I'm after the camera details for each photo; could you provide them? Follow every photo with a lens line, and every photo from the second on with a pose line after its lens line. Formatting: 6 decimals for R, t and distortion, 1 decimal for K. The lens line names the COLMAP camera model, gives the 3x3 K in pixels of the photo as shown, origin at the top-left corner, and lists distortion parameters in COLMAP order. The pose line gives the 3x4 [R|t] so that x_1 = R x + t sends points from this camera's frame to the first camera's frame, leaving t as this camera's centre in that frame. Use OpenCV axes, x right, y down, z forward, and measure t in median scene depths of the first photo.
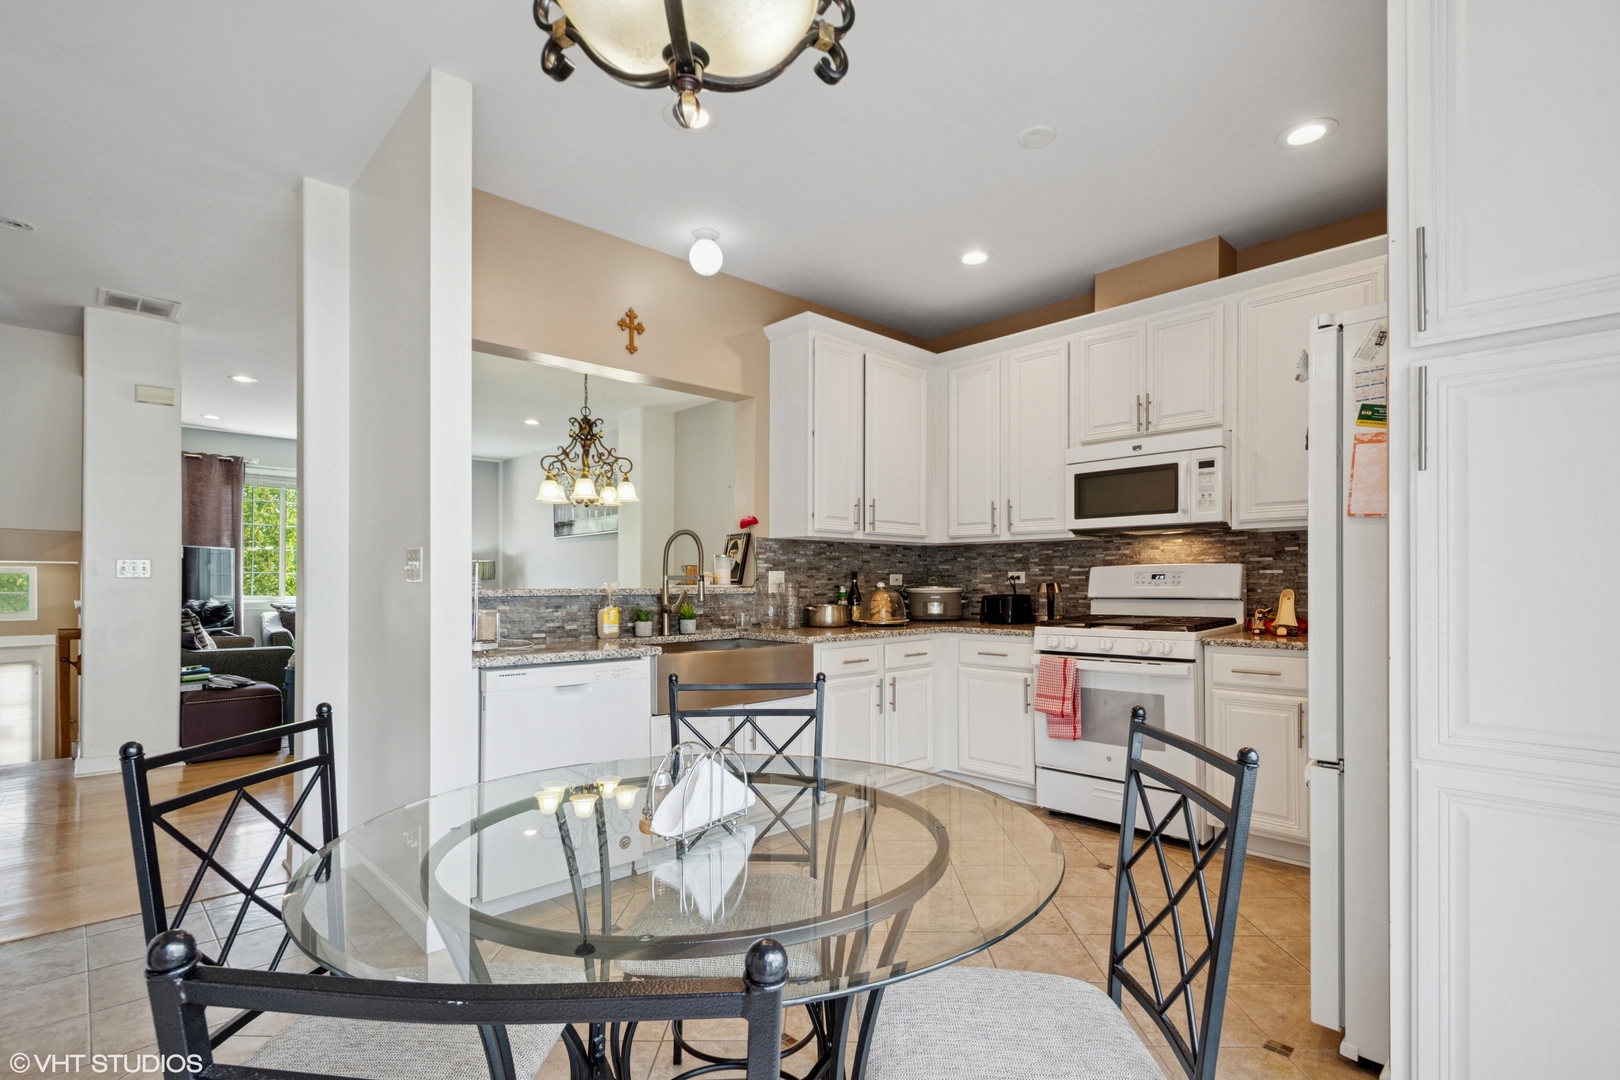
lens RADIAL K [[774.6, 0, 816.3], [0, 774.6, 582.4], [0, 0, 1]] dist [-0.001109, 0.000092]
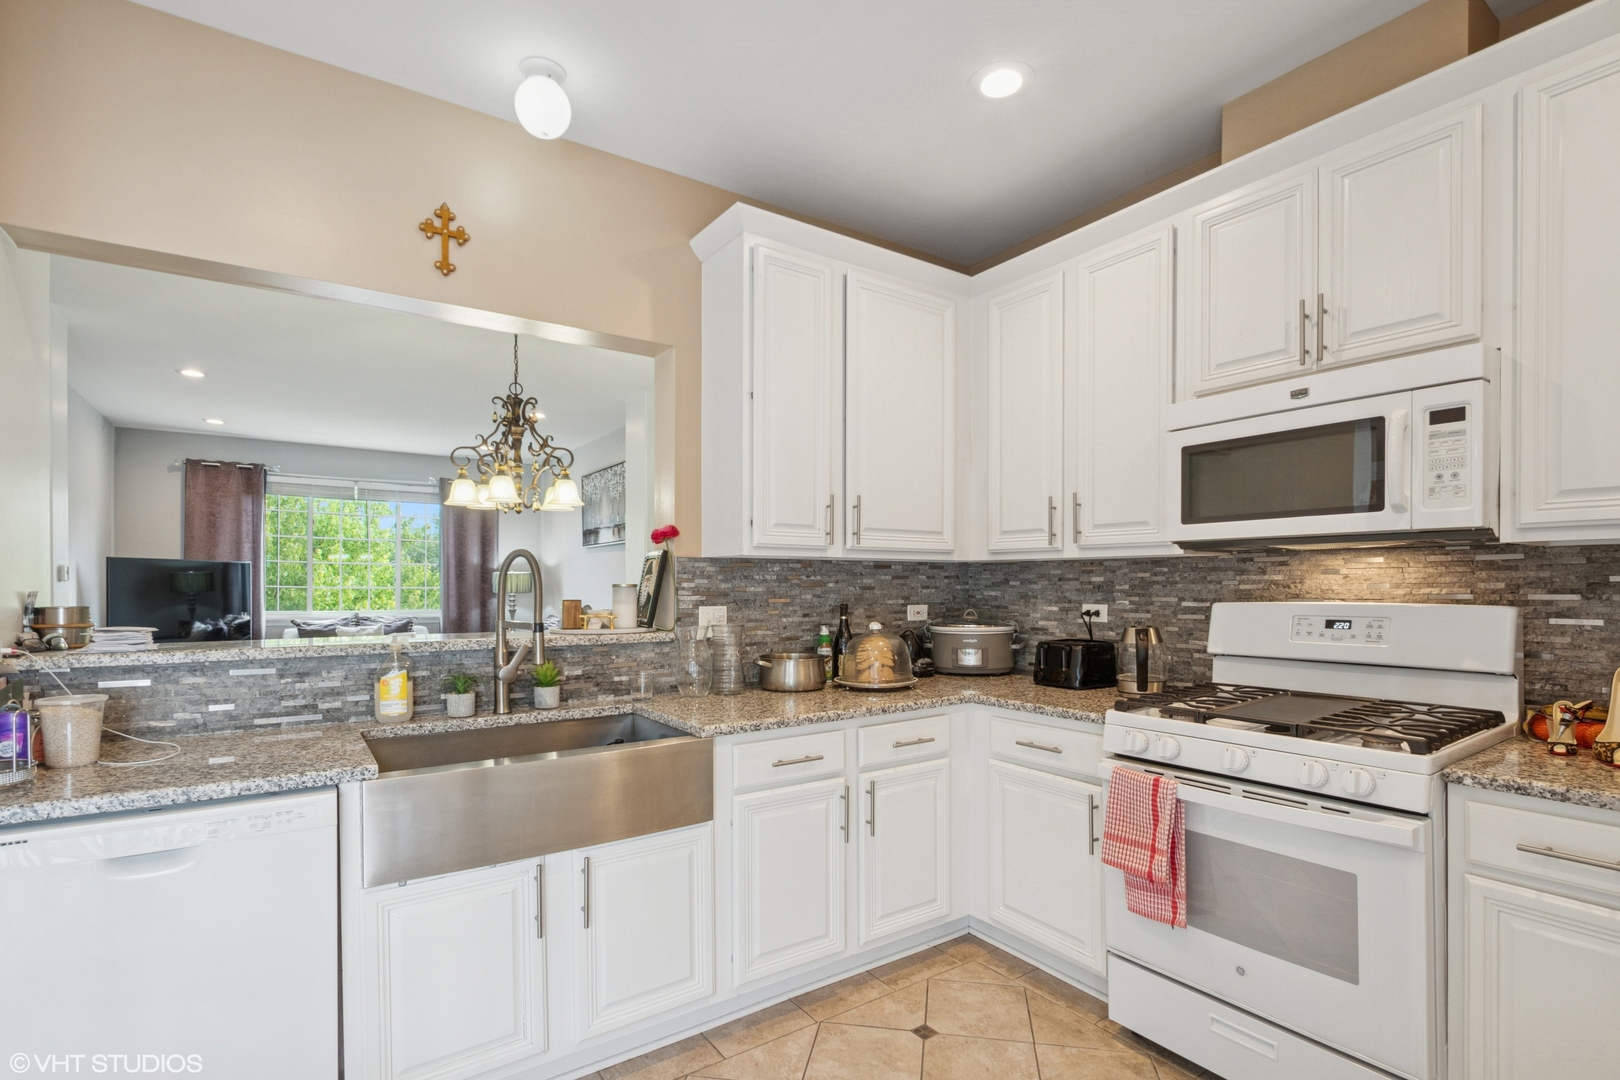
lens RADIAL K [[771.6, 0, 814.8], [0, 771.6, 592.0], [0, 0, 1]] dist [-0.000579, -0.000291]
pose [[0.987371, 0.002333, -0.158409, 0.145886], [-0.000639, 0.999942, 0.010741, -0.035017], [0.158425, -0.010504, 0.987315, 0.364241]]
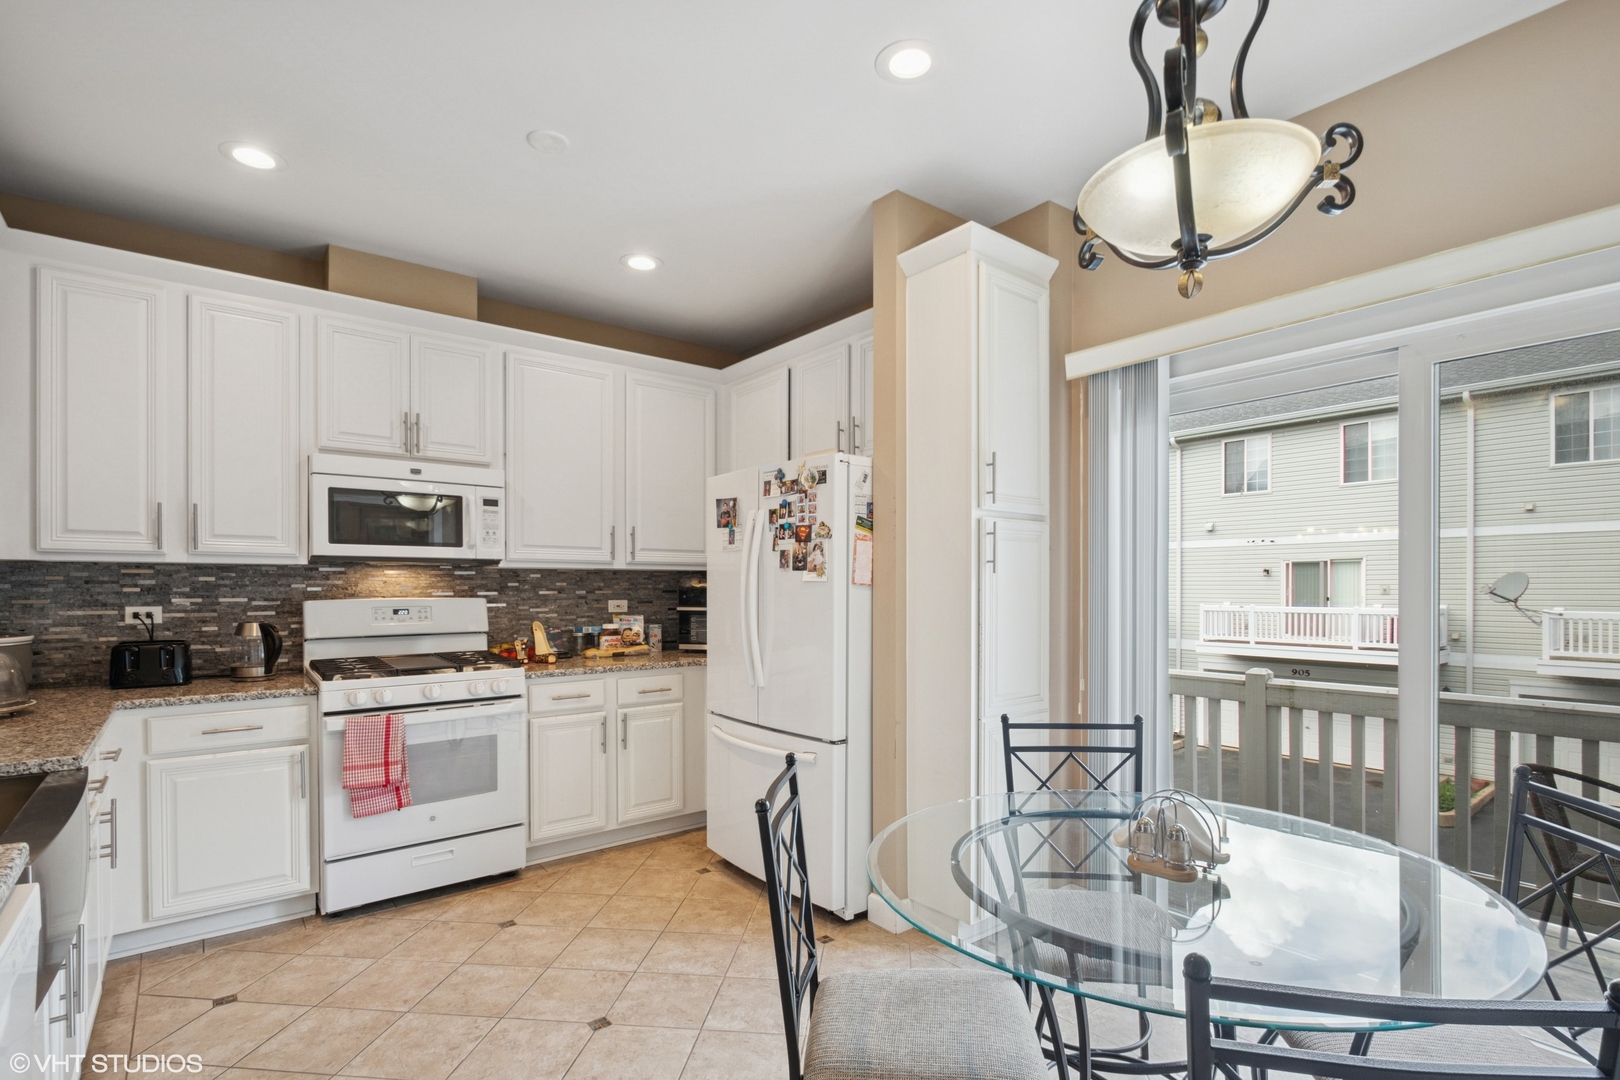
lens RADIAL K [[774.6, 0, 816.3], [0, 774.6, 582.4], [0, 0, 1]] dist [-0.001109, 0.000092]
pose [[0.084130, 0.007546, 0.996426, -0.409050], [0.000571, 0.999971, -0.007621, -0.033040], [-0.996455, 0.001210, 0.084123, 0.411015]]
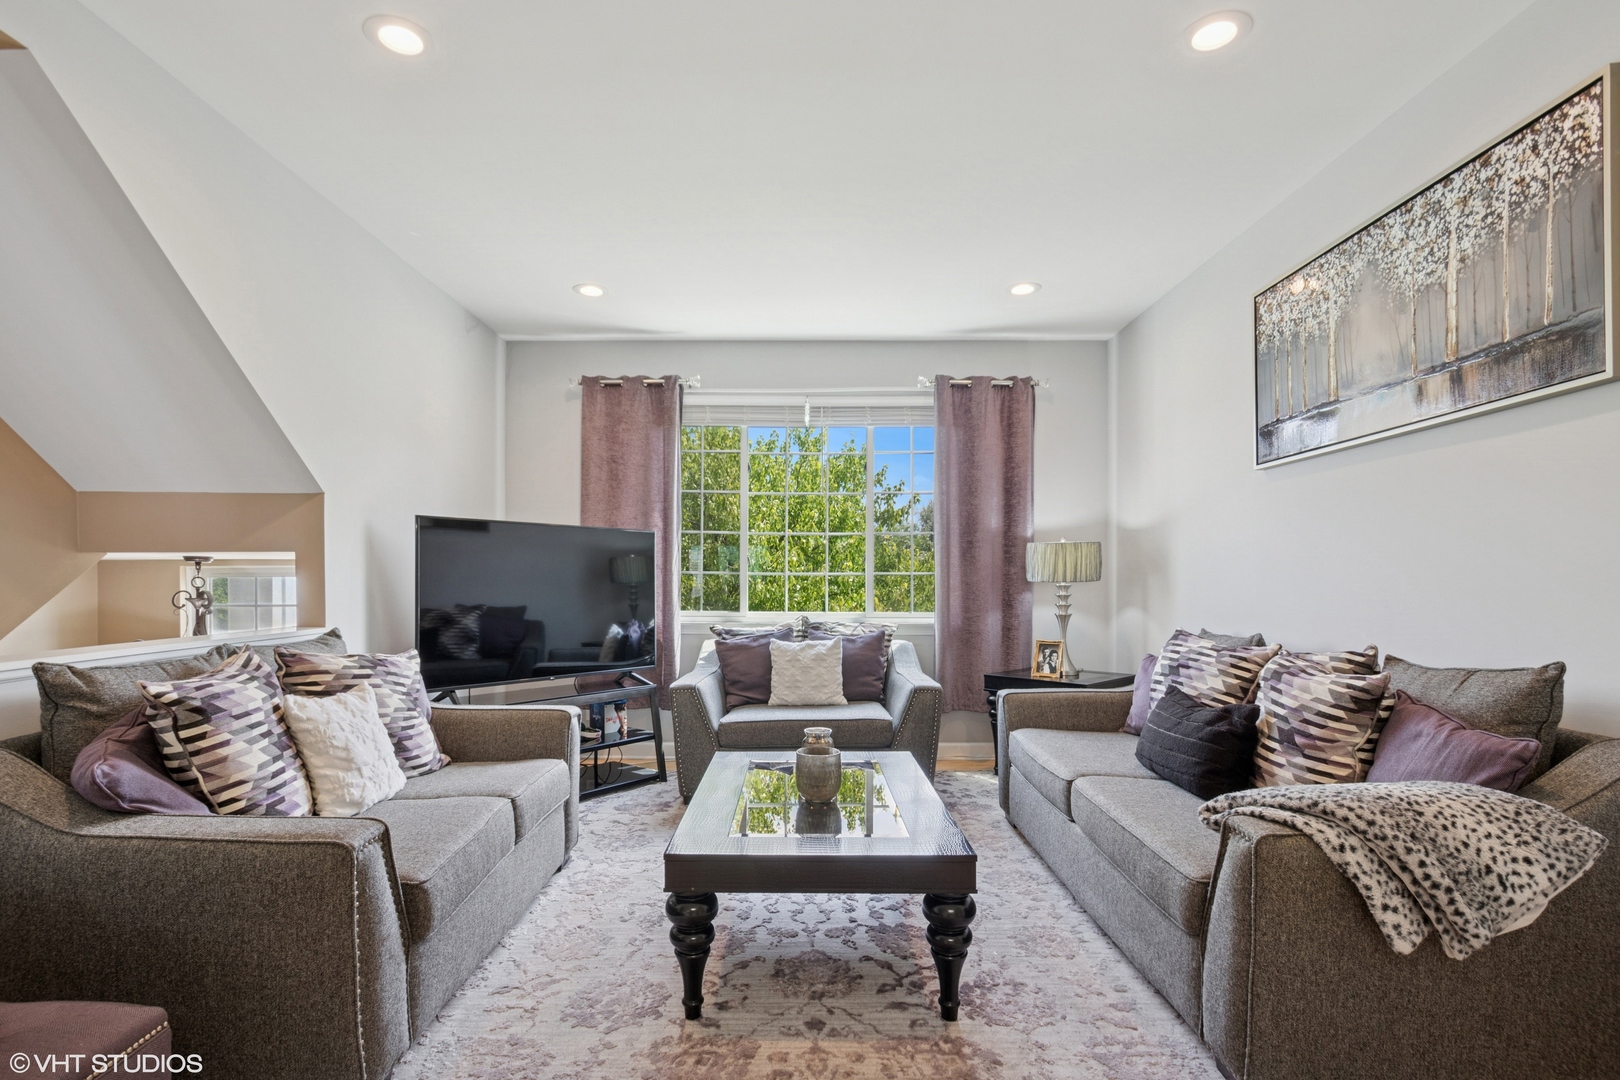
lens RADIAL K [[773.4, 0, 791.3], [0, 773.4, 579.1], [0, 0, 1]] dist [-0.000267, 0.000532]
pose [[0.716847, 0.004610, -0.697215, -0.544767], [0.001840, 0.999962, 0.008505, -0.024351], [0.697228, -0.007380, 0.716812, 1.301039]]
